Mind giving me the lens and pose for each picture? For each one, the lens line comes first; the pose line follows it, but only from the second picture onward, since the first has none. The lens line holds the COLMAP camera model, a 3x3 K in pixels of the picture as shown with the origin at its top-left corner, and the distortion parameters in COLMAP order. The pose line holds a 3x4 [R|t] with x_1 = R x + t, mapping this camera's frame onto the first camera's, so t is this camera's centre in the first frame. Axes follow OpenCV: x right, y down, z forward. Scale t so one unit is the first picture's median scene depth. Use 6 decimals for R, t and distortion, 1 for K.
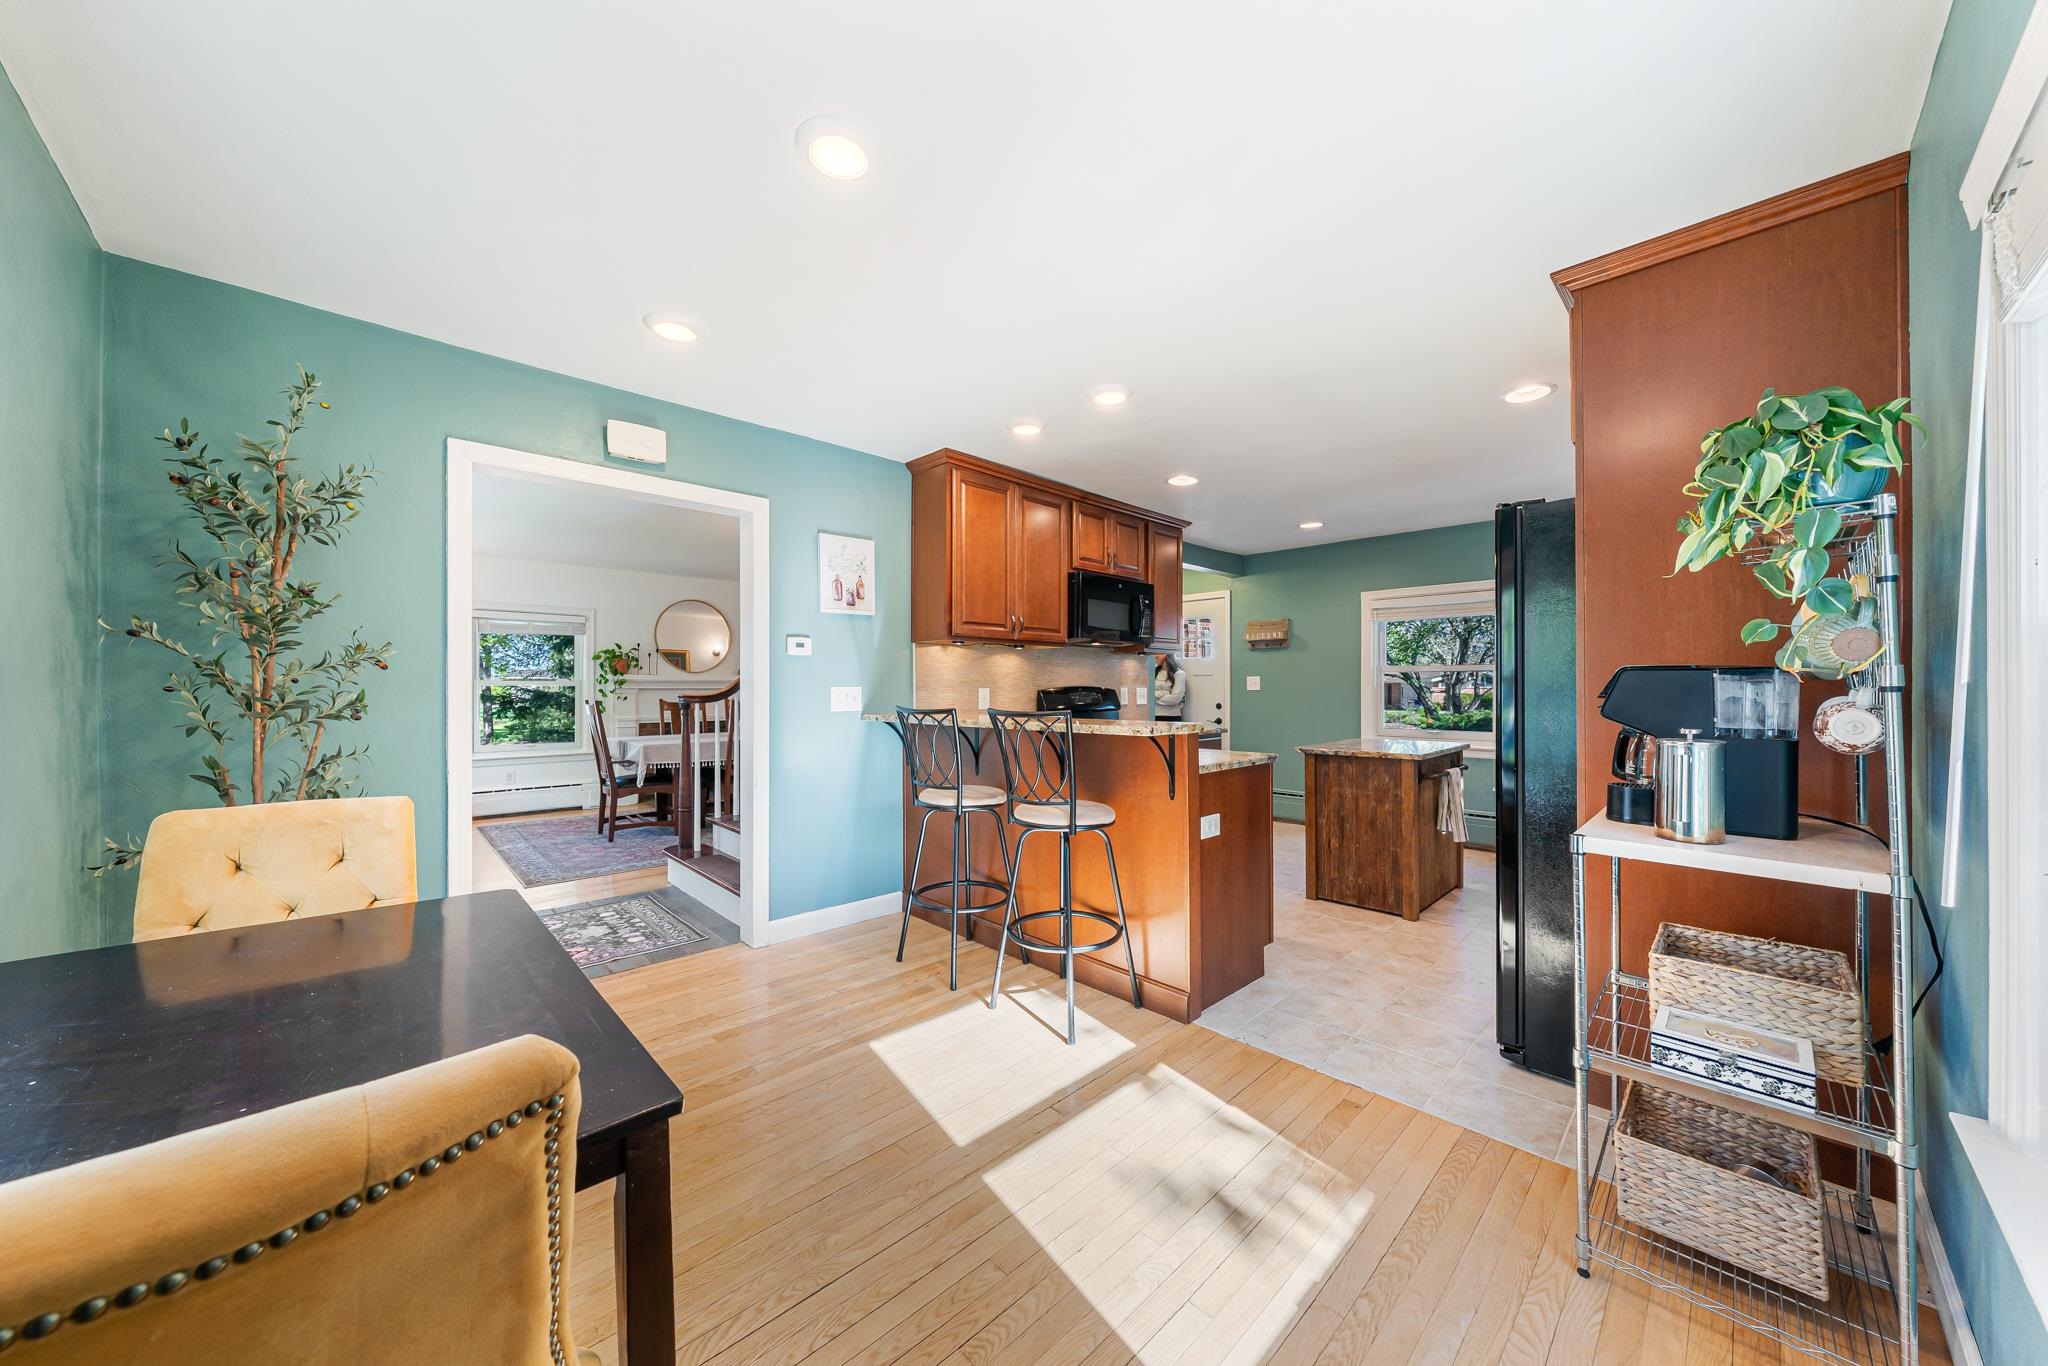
lens RADIAL K [[706.0, 0, 1023.5], [0, 706.0, 688.8], [0, 0, 1]] dist [-0.006301, -0.000124]
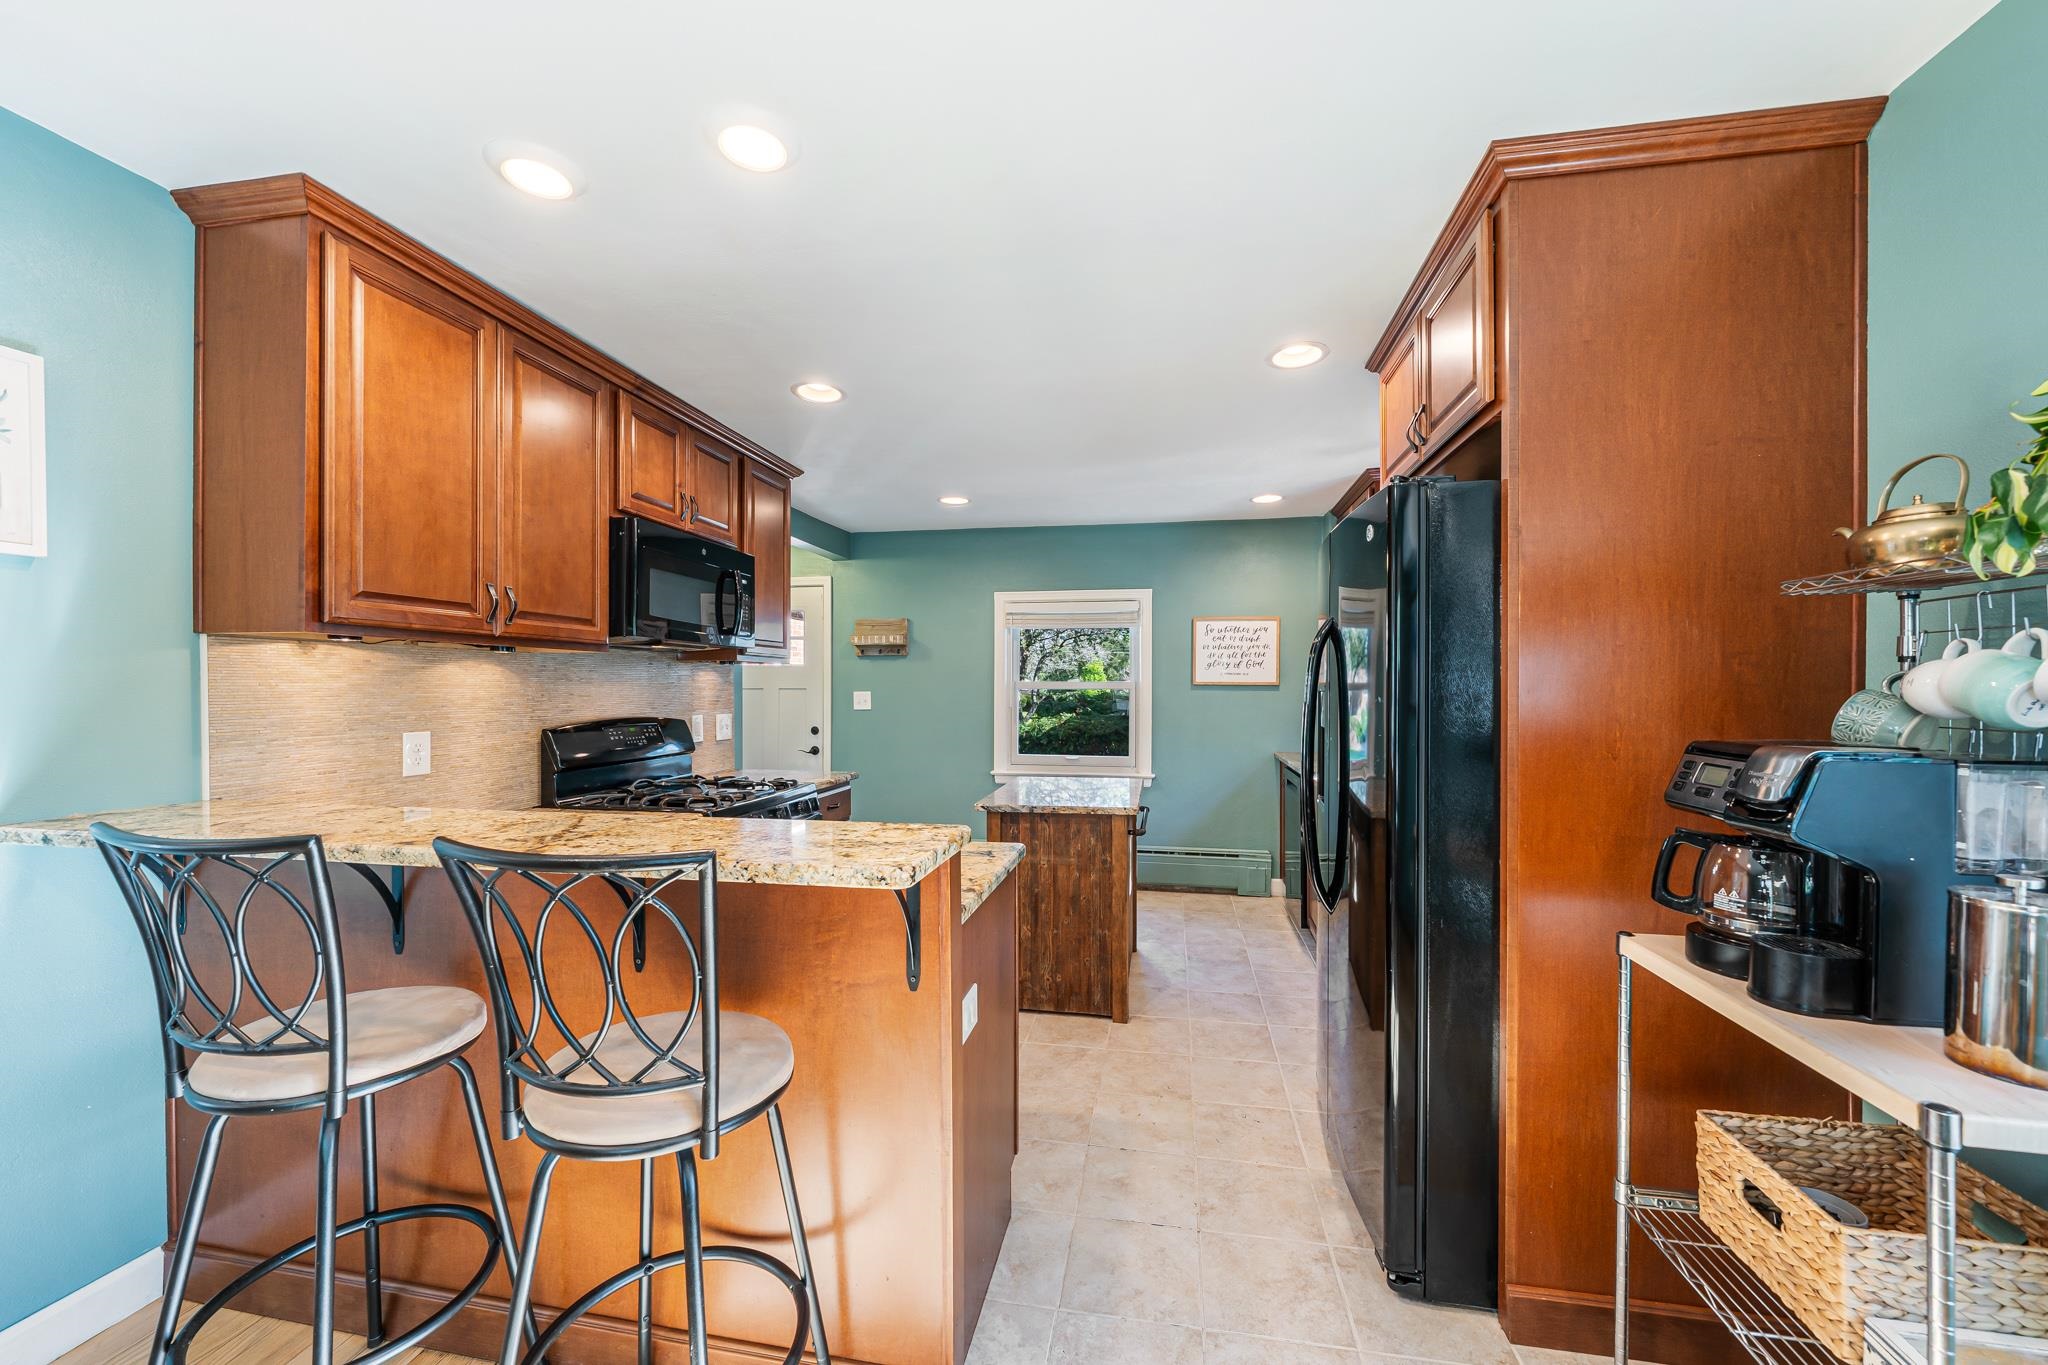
lens RADIAL K [[774.1, 0, 1032.6], [0, 774.1, 691.7], [0, 0, 1]] dist [-0.002713, -0.000056]
pose [[0.813227, 0.000242, 0.581947, -0.022495], [-0.002286, 0.999994, 0.002779, -0.033819], [-0.581942, -0.003591, 0.813222, 0.349803]]
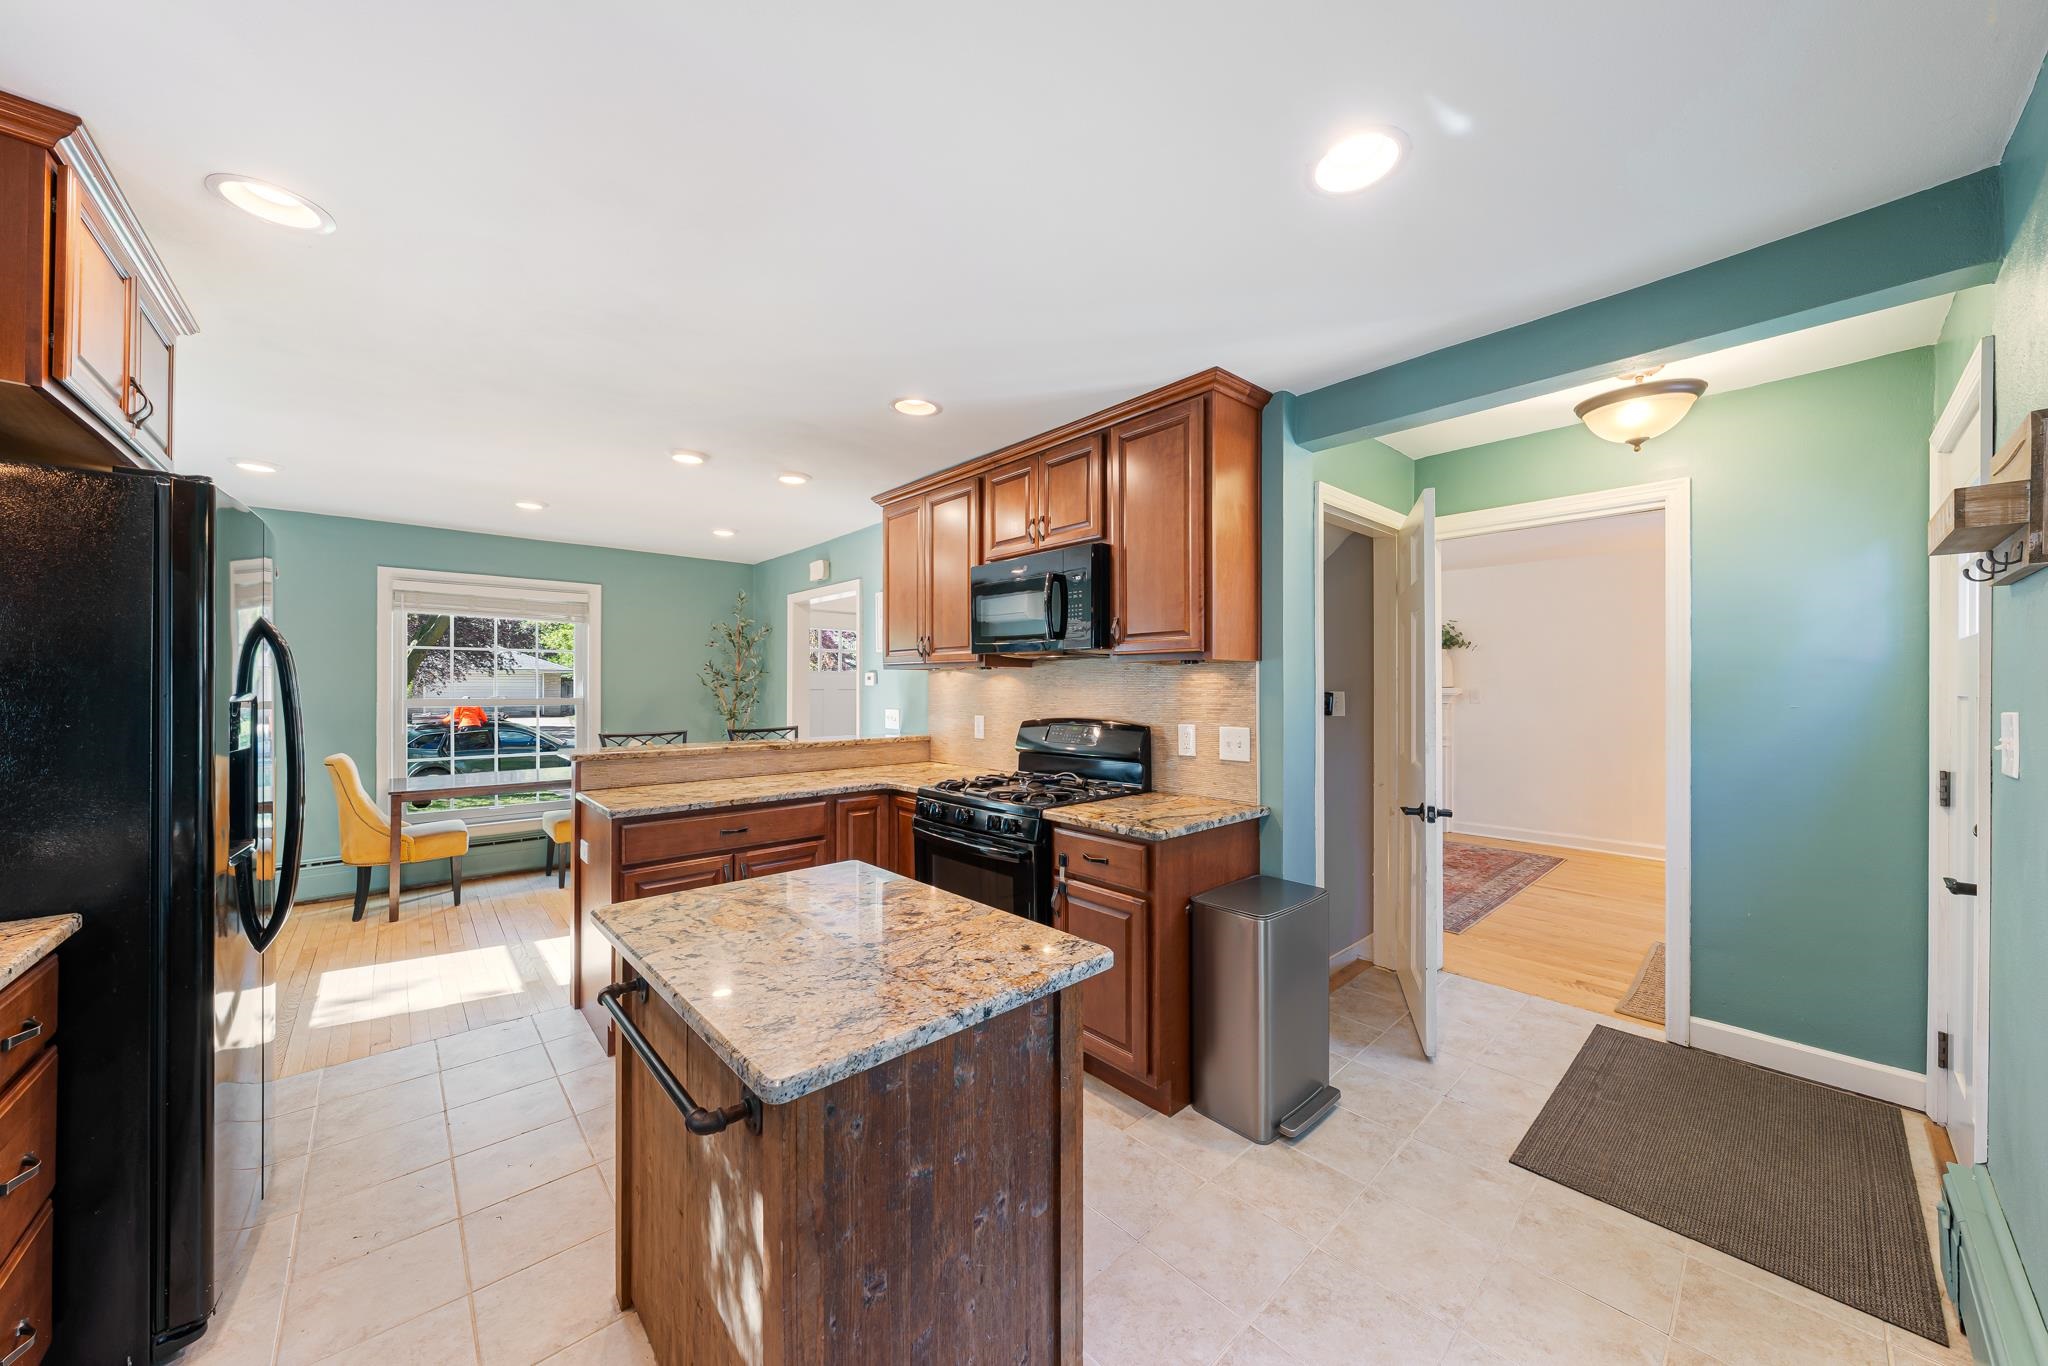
lens RADIAL K [[706.0, 0, 1023.5], [0, 706.0, 688.8], [0, 0, 1]] dist [-0.006301, -0.000124]
pose [[-0.037235, 0.001406, -0.999306, 0.929526], [-0.003943, 0.999991, 0.001554, -0.039707], [0.999299, 0.003998, -0.037229, 1.194341]]
